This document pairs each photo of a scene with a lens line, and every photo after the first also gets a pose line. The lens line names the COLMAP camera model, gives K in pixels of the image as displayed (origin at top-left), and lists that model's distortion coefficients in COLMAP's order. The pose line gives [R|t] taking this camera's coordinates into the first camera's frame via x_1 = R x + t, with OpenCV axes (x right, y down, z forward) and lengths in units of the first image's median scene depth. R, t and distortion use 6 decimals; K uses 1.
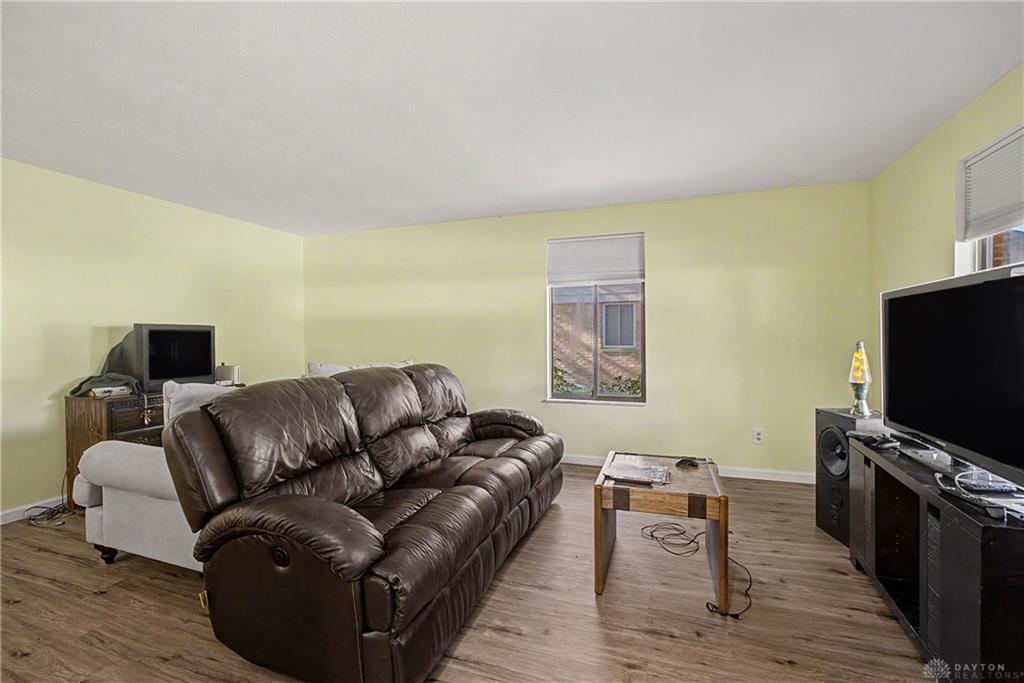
lens RADIAL K [[463.1, 0, 510.3], [0, 463.1, 344.9], [0, 0, 1]] dist [0.000744, 0.000098]
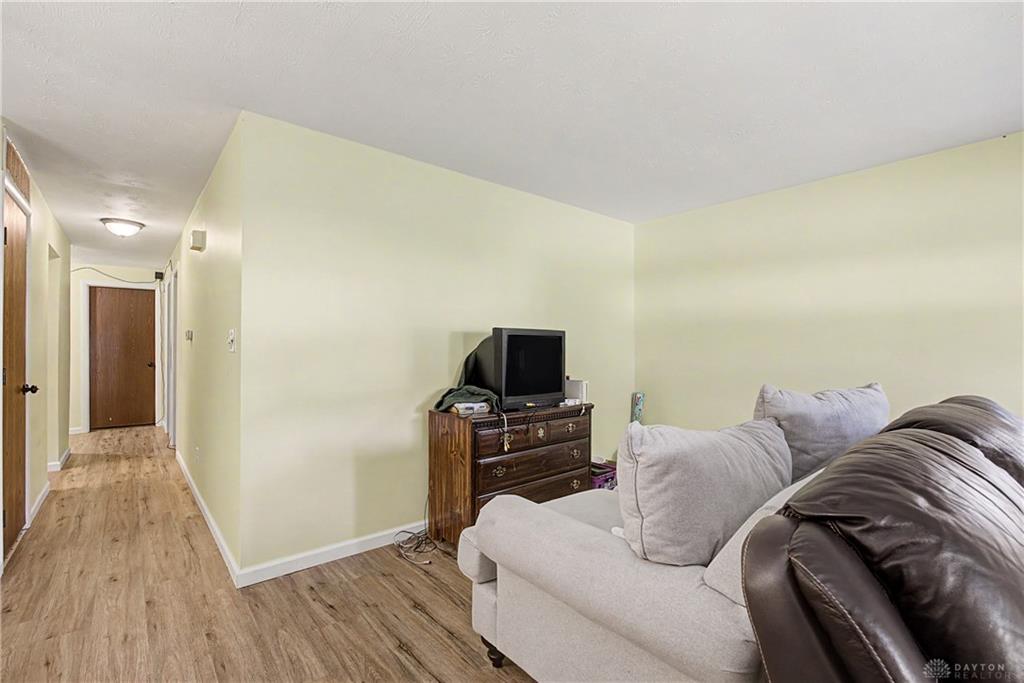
lens RADIAL K [[463.1, 0, 512.5], [0, 463.1, 345.6], [0, 0, 1]] dist [0.000744, 0.000098]
pose [[0.870280, 0.000632, -0.492557, -0.378989], [-0.012180, 0.999721, -0.020239, 0.003070], [0.492407, 0.023613, 0.870045, 0.298502]]
